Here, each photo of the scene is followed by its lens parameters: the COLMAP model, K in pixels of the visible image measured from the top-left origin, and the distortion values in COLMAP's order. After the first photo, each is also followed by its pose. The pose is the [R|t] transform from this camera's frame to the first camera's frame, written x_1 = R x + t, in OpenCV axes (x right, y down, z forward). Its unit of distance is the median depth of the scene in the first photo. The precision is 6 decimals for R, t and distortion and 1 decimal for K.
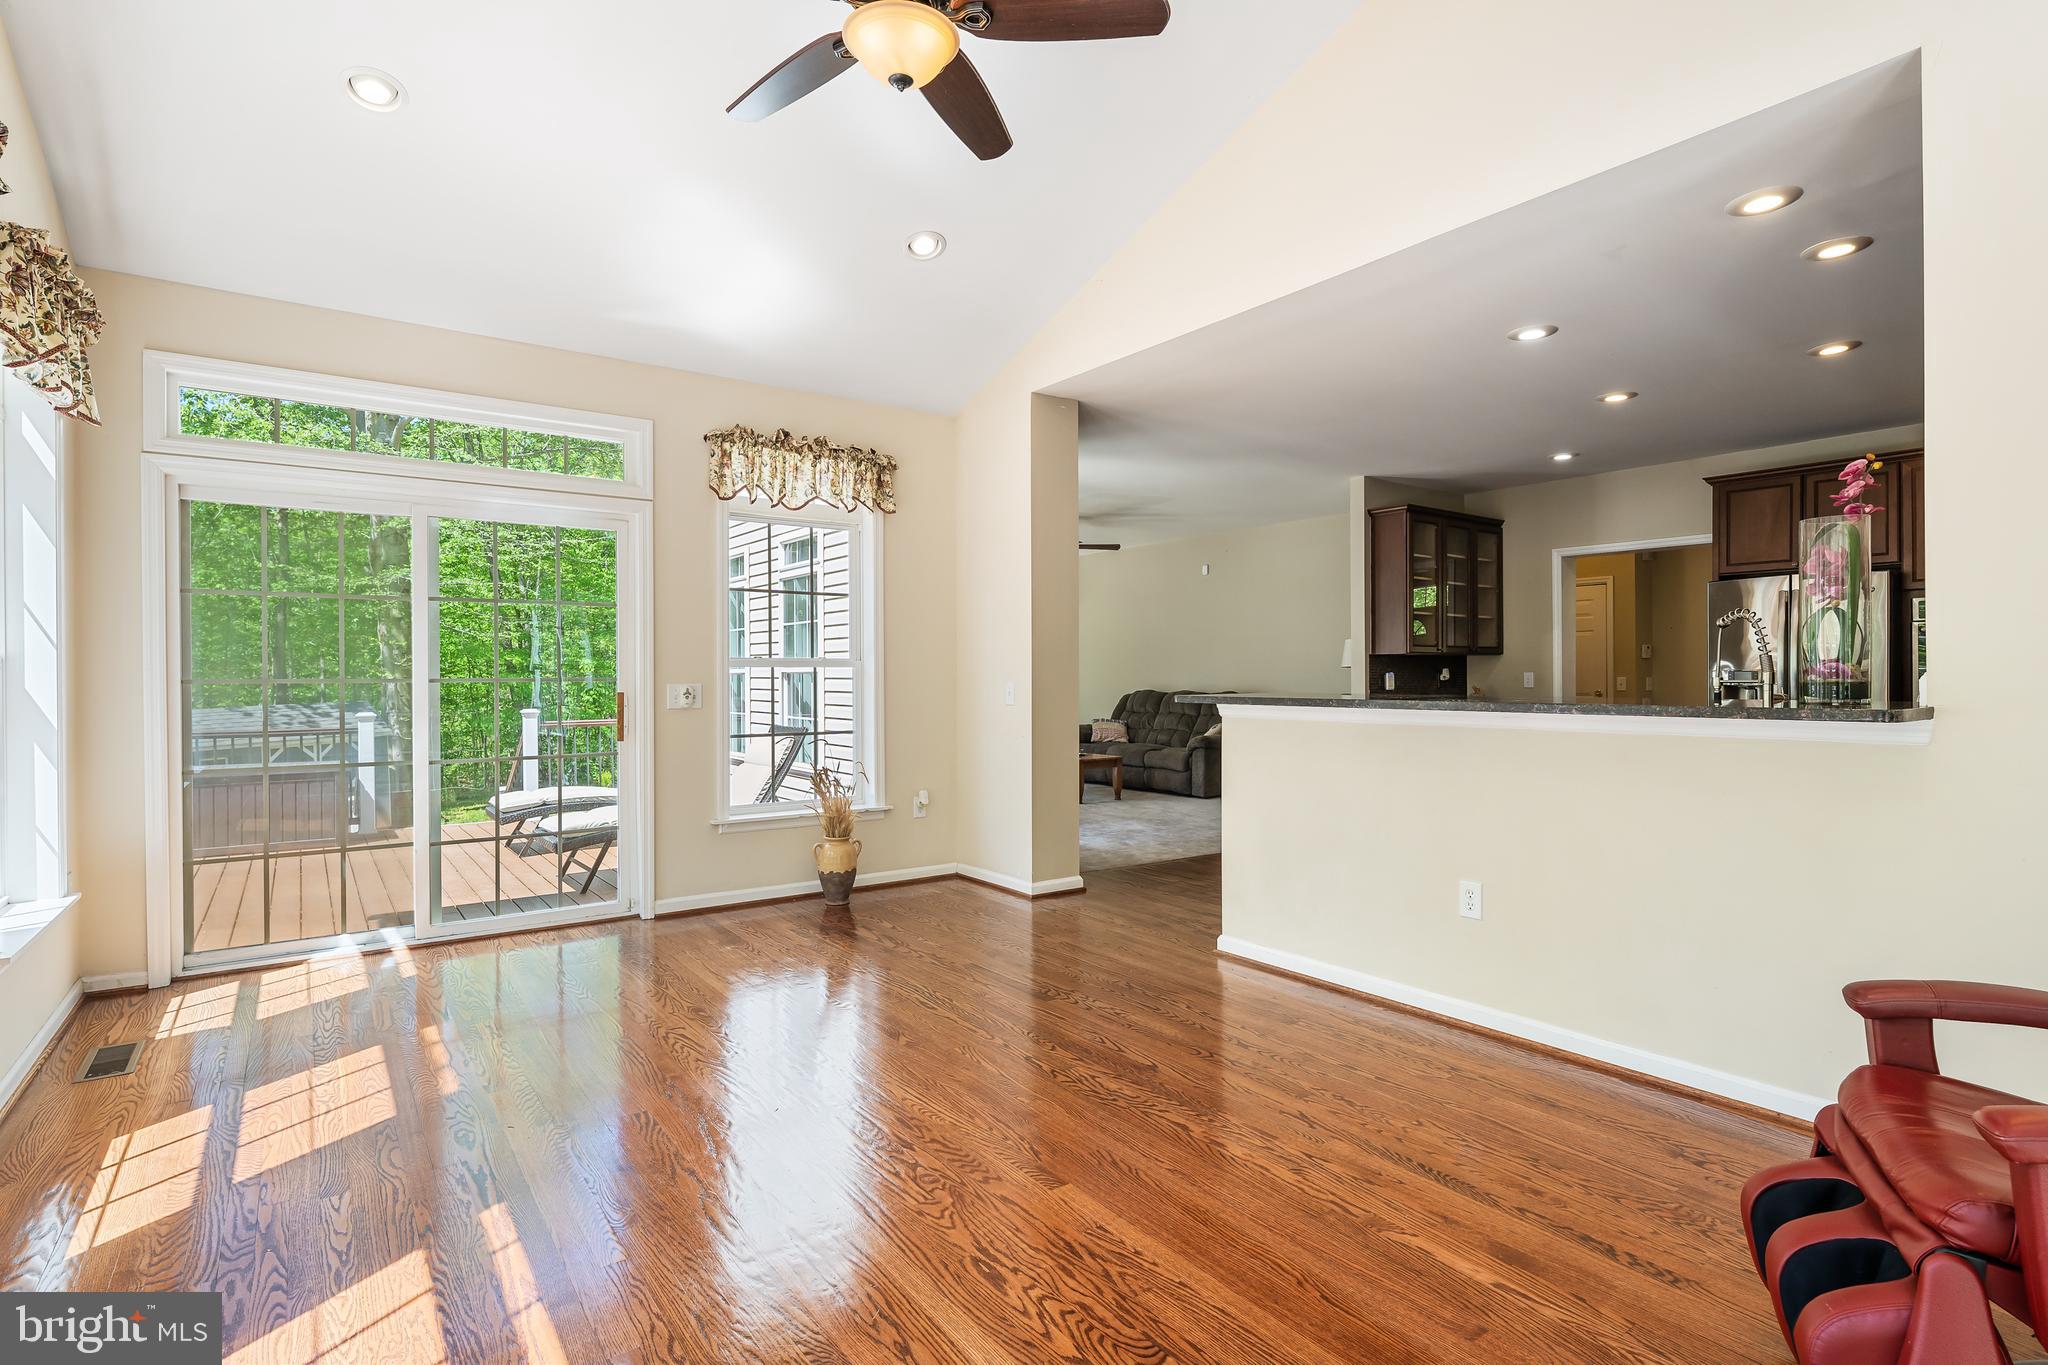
lens RADIAL K [[1012.4, 0, 1022.1], [0, 1012.4, 681.2], [0, 0, 1]] dist [-0.008884, -0.002079]
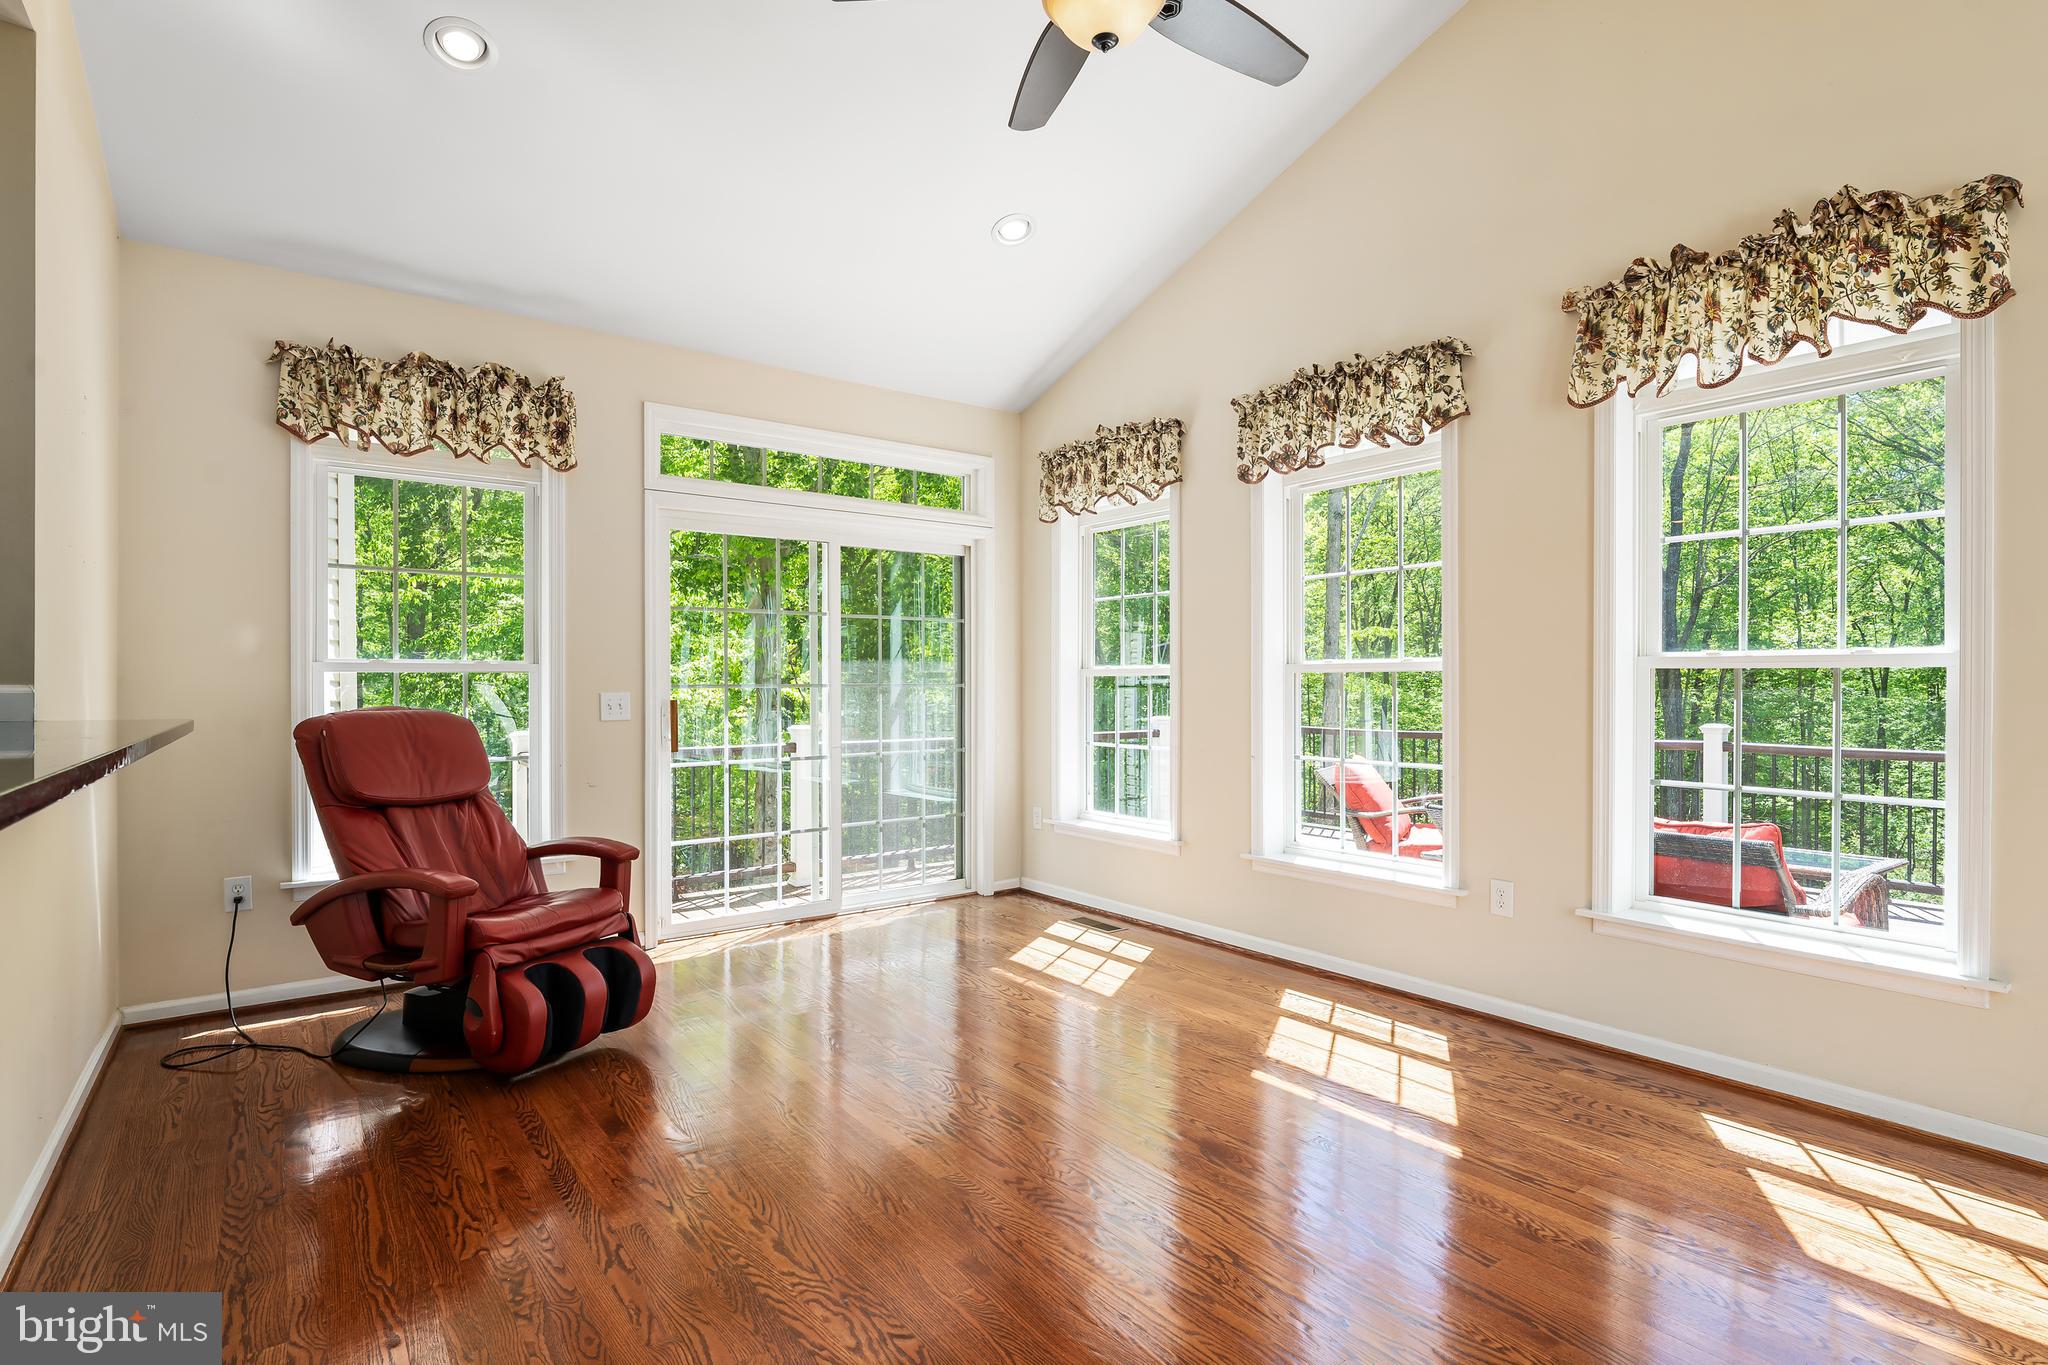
lens RADIAL K [[1012.4, 0, 1023.3], [0, 1012.4, 684.1], [0, 0, 1]] dist [-0.008884, -0.002079]
pose [[-0.999874, 0.007498, -0.013971, -0.028447], [0.007409, 0.999952, 0.006442, -0.009813], [0.014019, 0.006337, -0.999882, 2.007407]]
